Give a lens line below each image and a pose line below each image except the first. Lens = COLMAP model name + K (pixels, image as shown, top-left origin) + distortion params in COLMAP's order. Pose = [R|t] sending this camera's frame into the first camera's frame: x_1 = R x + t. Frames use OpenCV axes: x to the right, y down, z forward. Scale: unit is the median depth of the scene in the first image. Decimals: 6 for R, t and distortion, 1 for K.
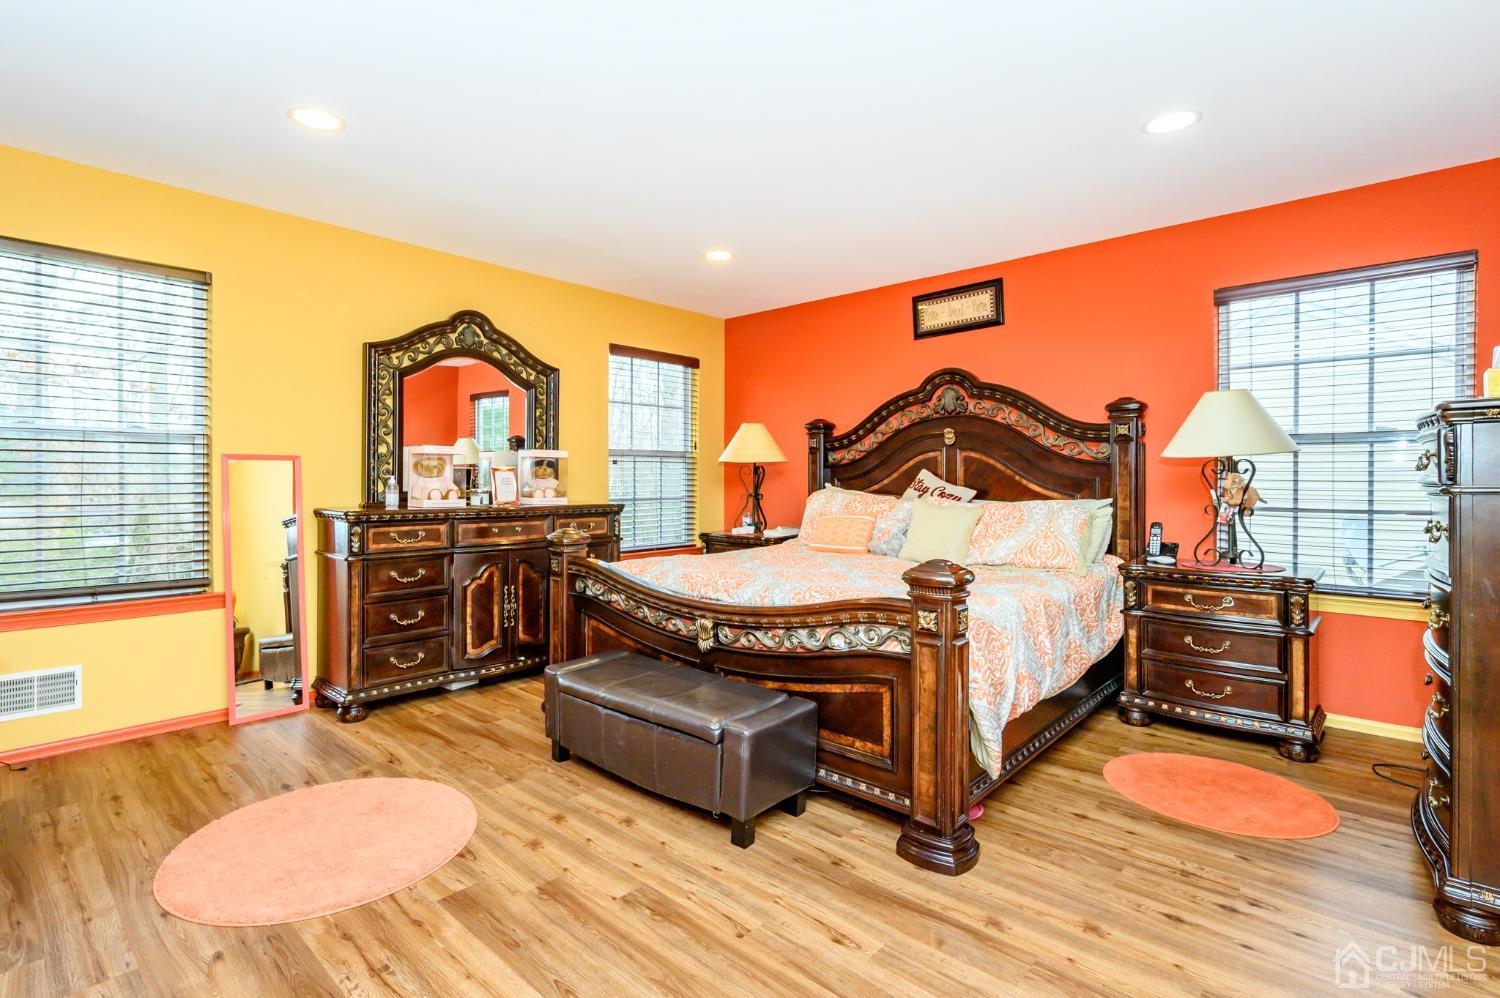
lens RADIAL K [[705.4, 0, 711.4], [0, 705.4, 481.2], [0, 0, 1]] dist [0.002650, -0.000446]
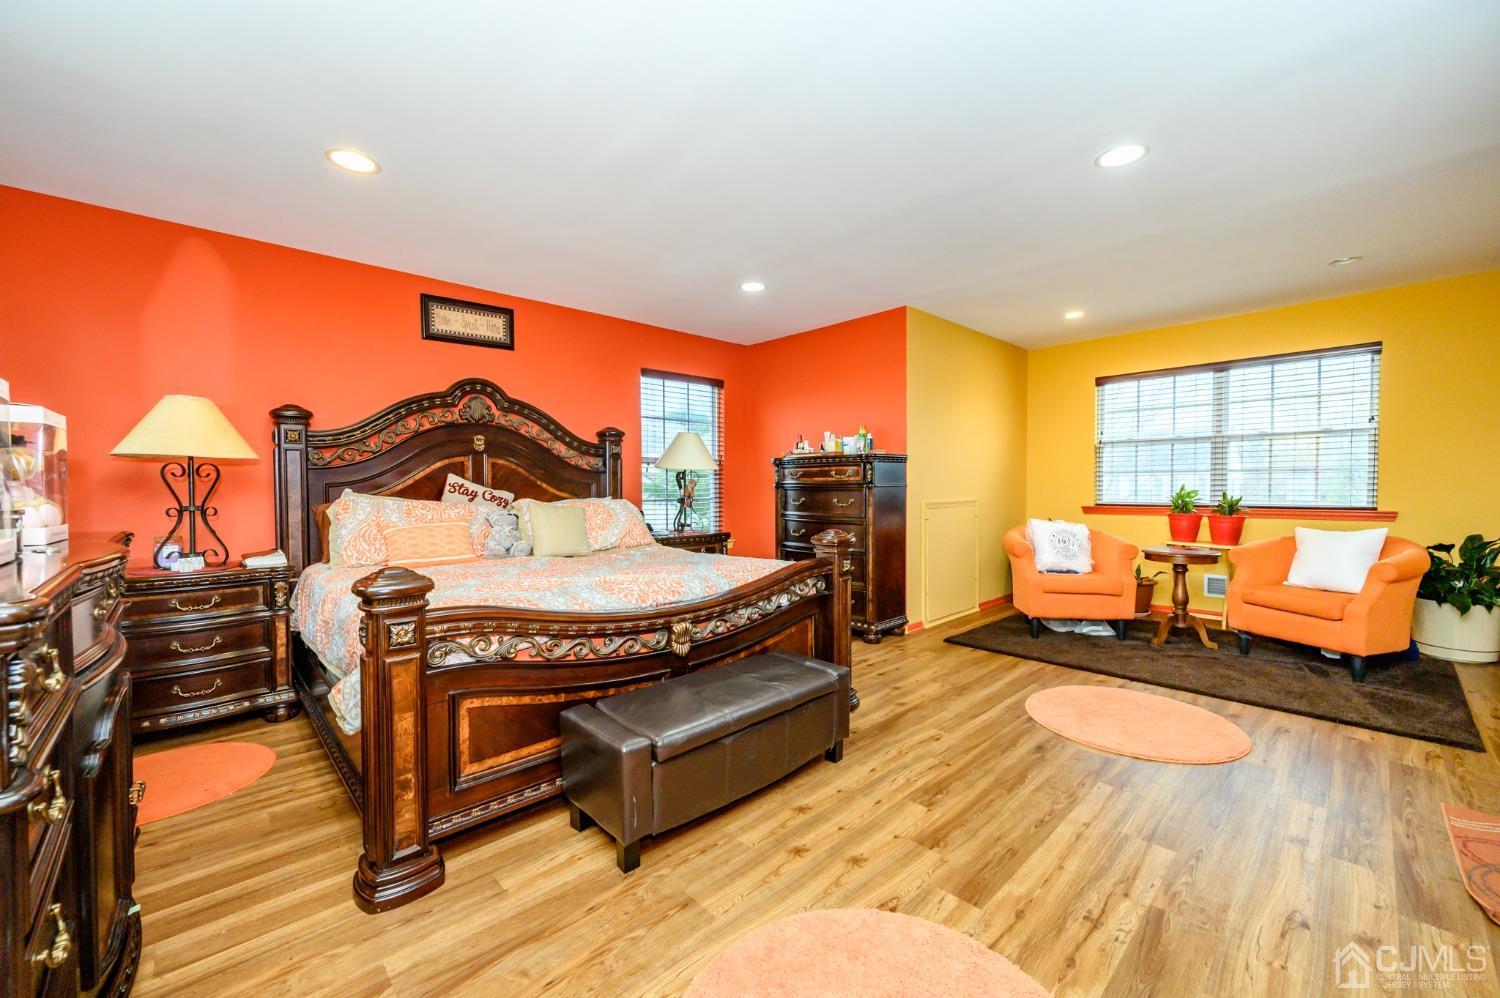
lens RADIAL K [[594.5, 0, 743.7], [0, 594.5, 492.2], [0, 0, 1]] dist [-0.000006, 0.001214]
pose [[0.060865, -0.011186, 0.998083, -0.596208], [0.010553, 0.999889, 0.010563, 0.005359], [-0.998090, 0.009890, 0.060977, 0.622181]]
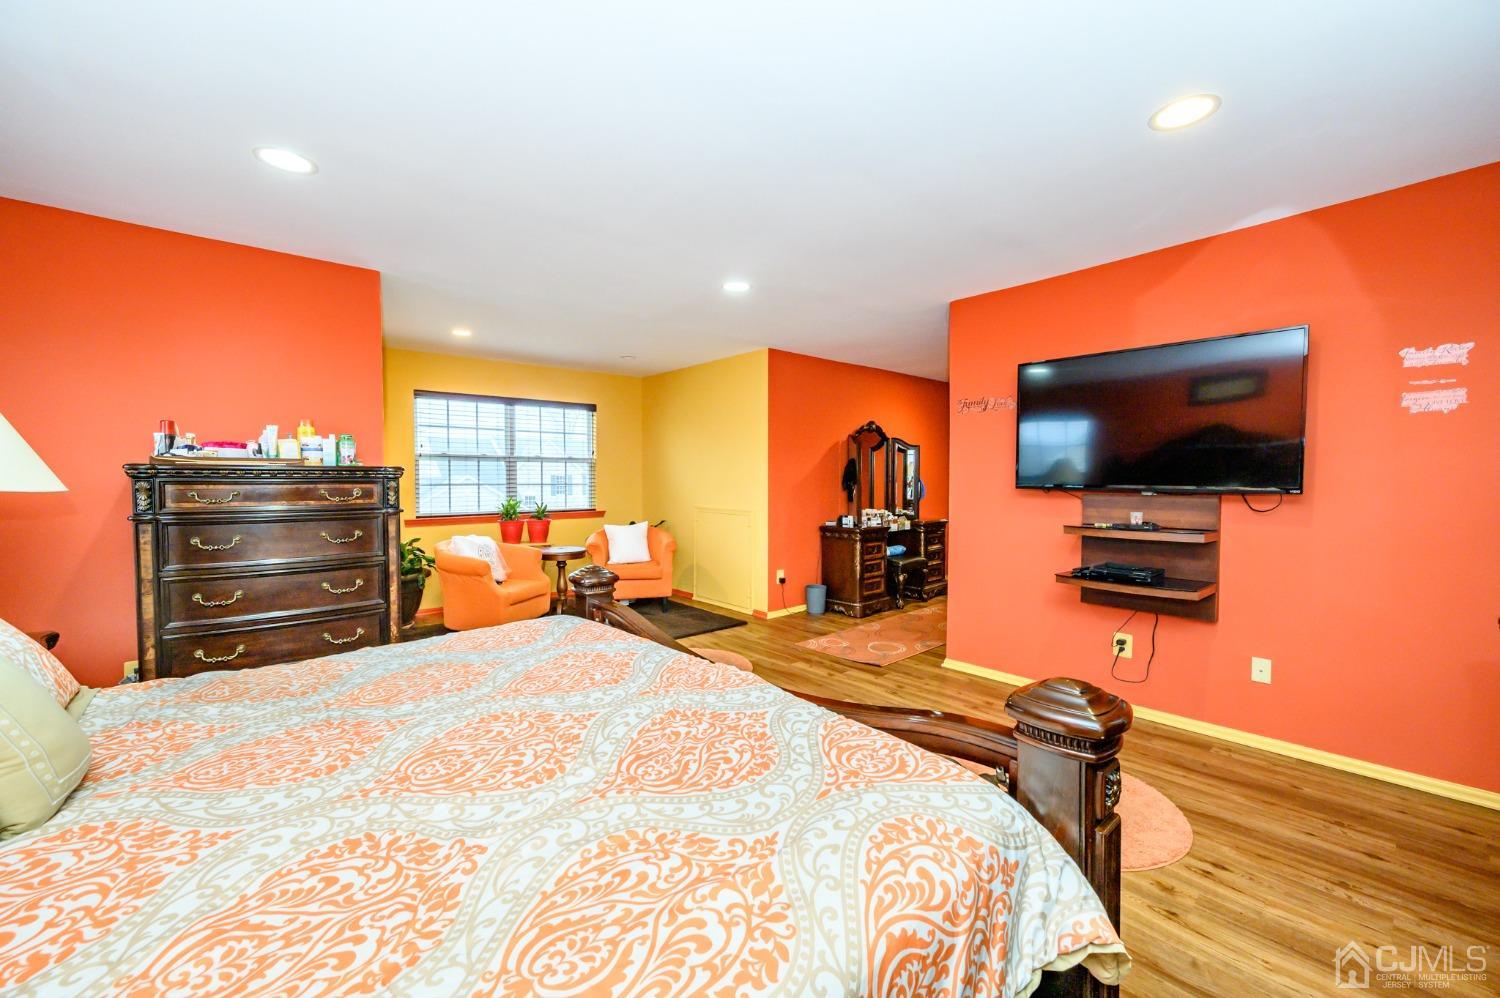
lens RADIAL K [[594.5, 0, 747.6], [0, 594.5, 501.1], [0, 0, 1]] dist [-0.000006, 0.001214]
pose [[-0.995320, -0.002208, 0.096613, -0.058417], [0.002063, 0.999026, 0.044079, -0.039398], [-0.096616, 0.044072, -0.994345, 1.194728]]
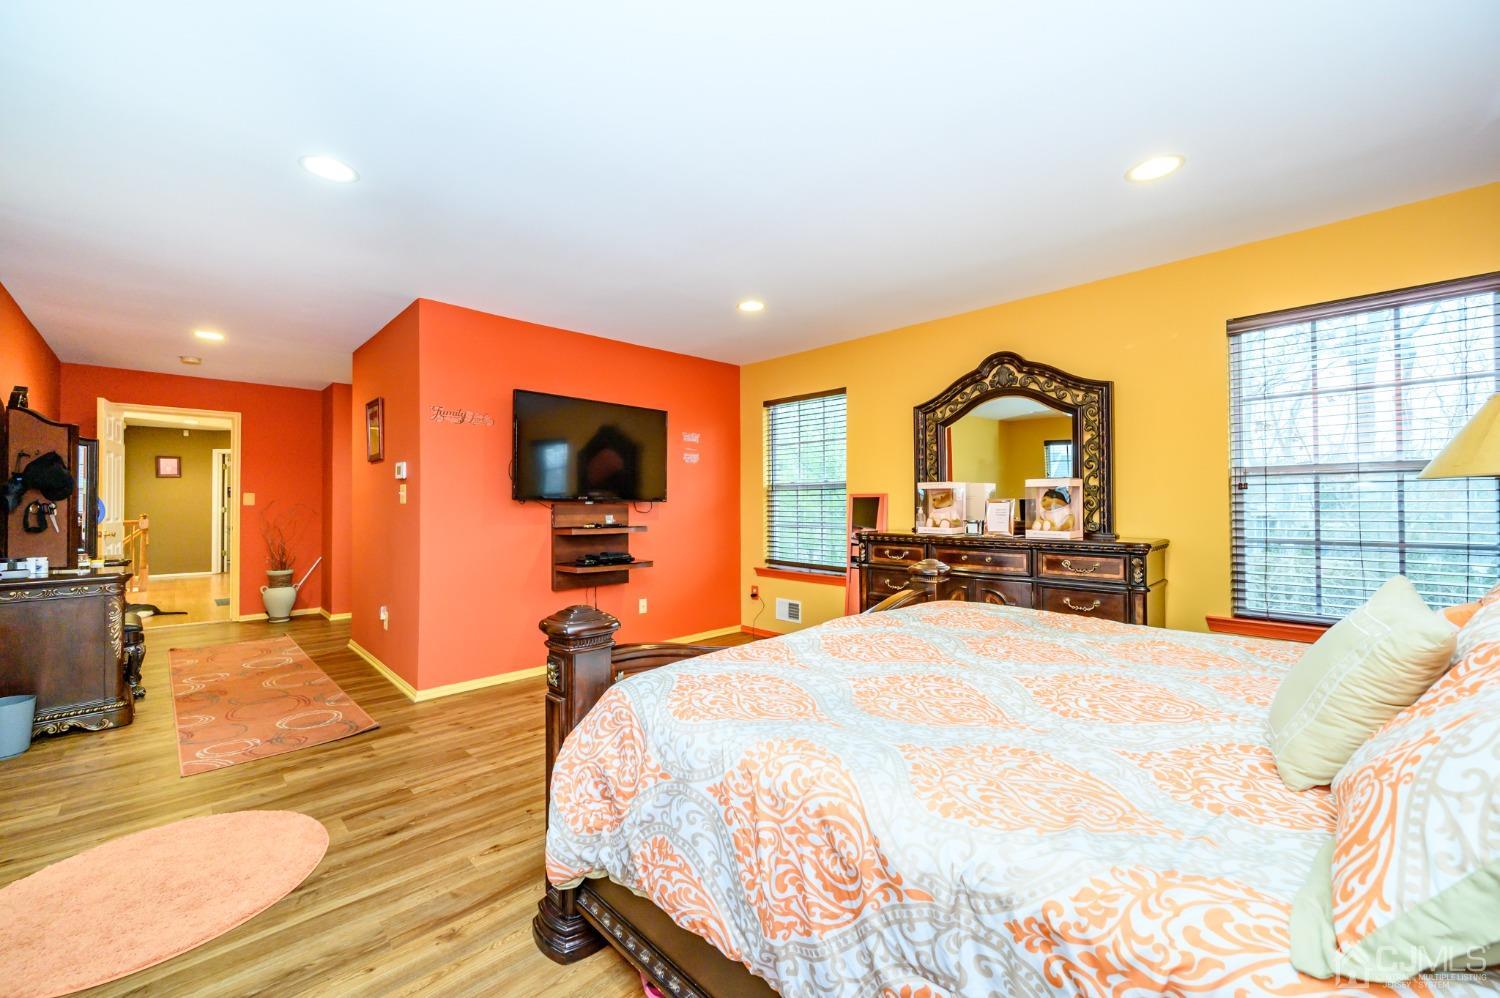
lens RADIAL K [[594.5, 0, 748.6], [0, 594.5, 496.7], [0, 0, 1]] dist [-0.000006, 0.001214]
pose [[-0.025786, -0.016904, -0.999525, 0.601374], [-0.002884, 0.999854, -0.016836, -0.007390], [0.999663, 0.002449, -0.025831, 0.684076]]
